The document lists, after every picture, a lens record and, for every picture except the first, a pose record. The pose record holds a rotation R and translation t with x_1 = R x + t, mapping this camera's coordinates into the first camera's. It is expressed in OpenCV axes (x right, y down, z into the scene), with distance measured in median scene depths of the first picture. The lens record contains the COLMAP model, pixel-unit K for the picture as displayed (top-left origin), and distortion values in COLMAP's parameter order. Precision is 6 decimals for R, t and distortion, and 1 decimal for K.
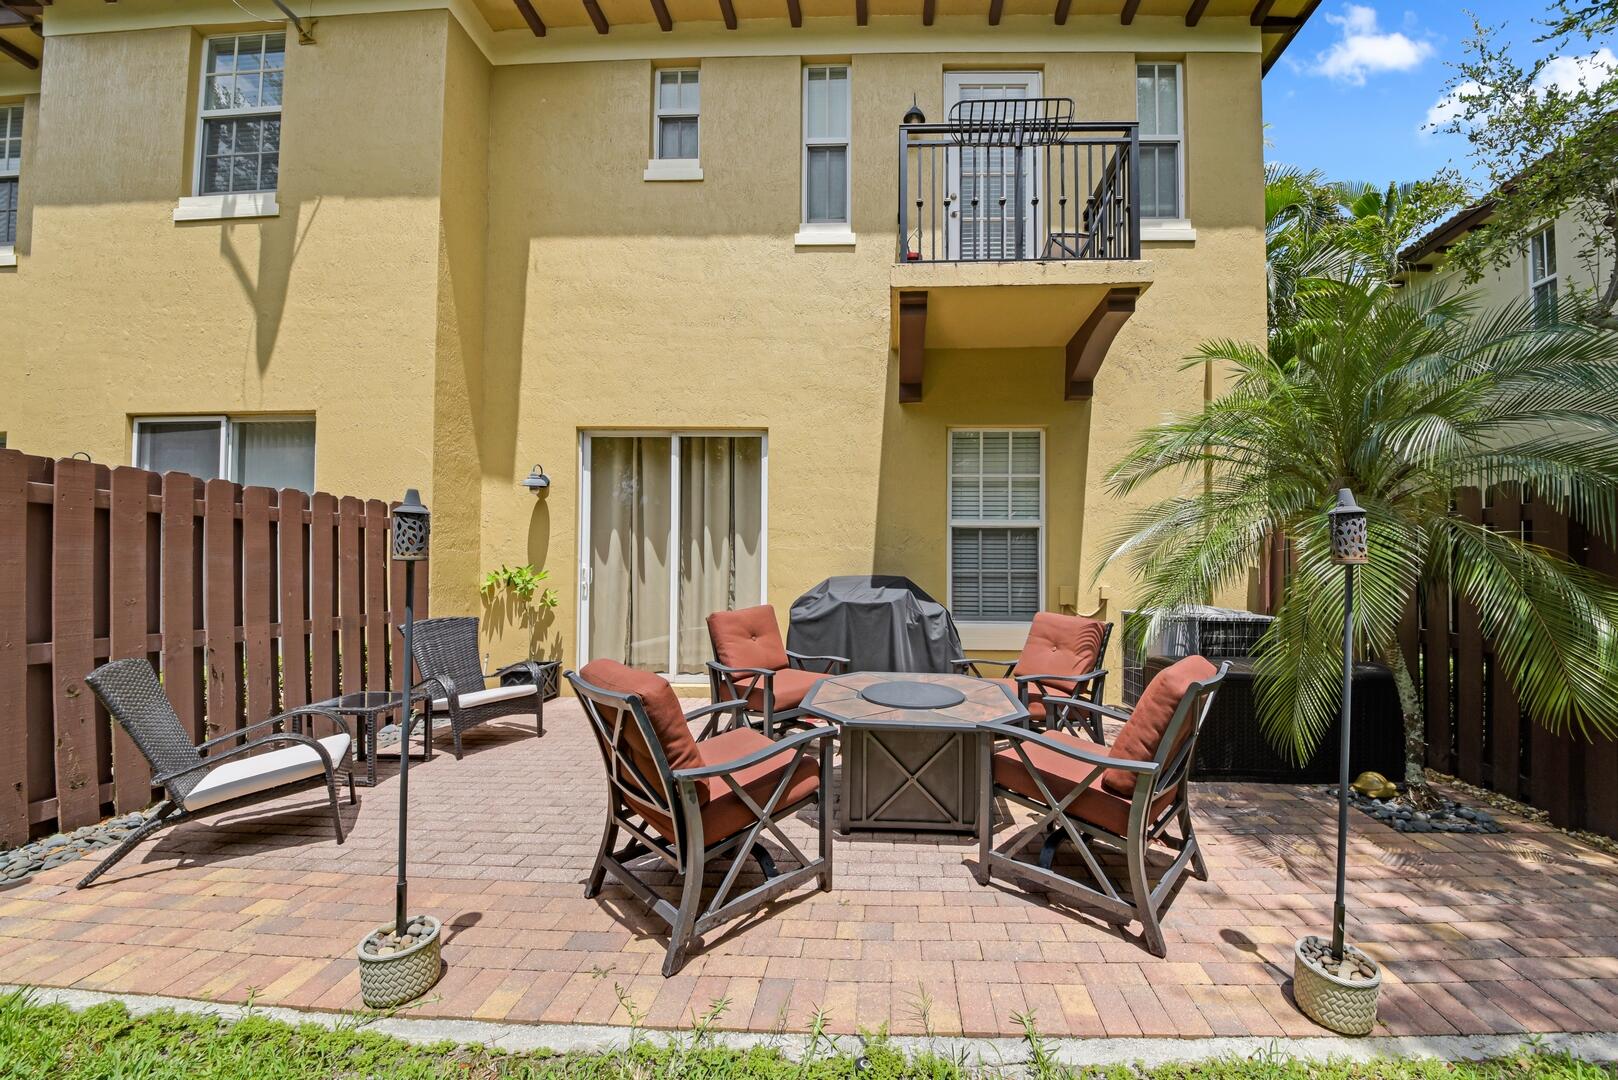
lens RADIAL K [[780.7, 0, 812.3], [0, 780.7, 561.1], [0, 0, 1]] dist [-0.003289, -0.018271]
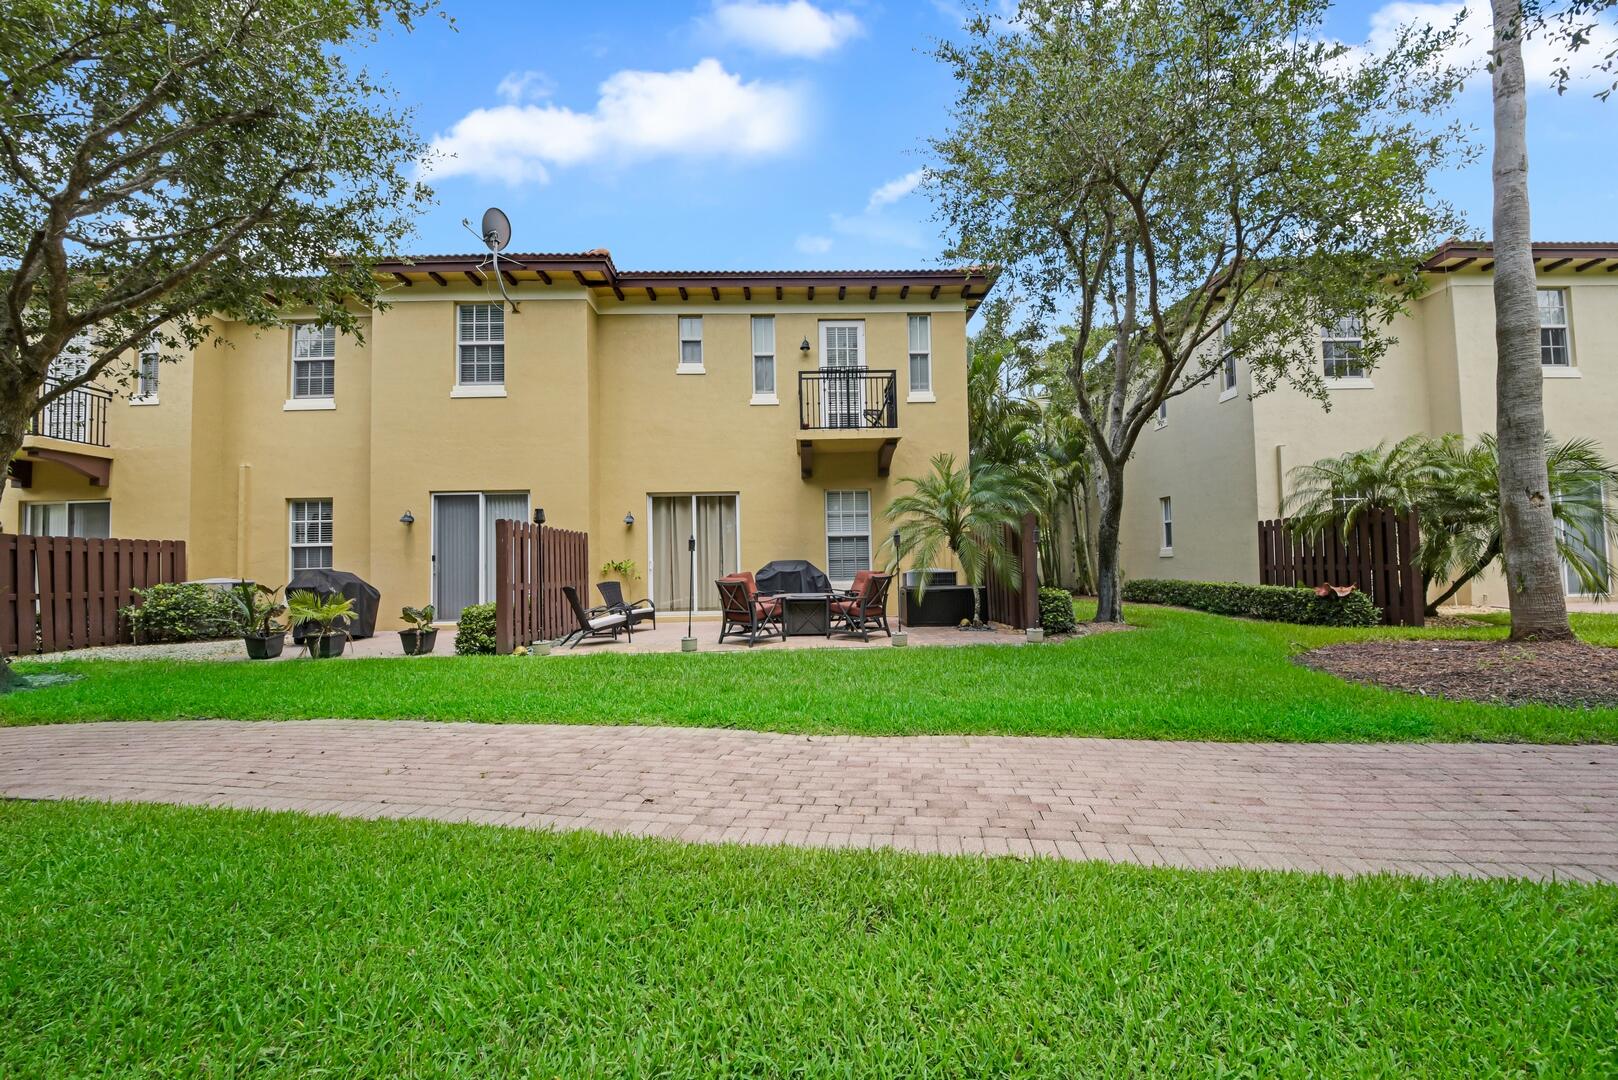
lens RADIAL K [[780.7, 0, 812.3], [0, 780.7, 561.1], [0, 0, 1]] dist [-0.003289, -0.018271]
pose [[0.992337, -0.027951, 0.120357, -0.121672], [0.029027, 0.999553, -0.007195, 0.036820], [-0.120102, 0.010634, 0.992705, -1.106799]]
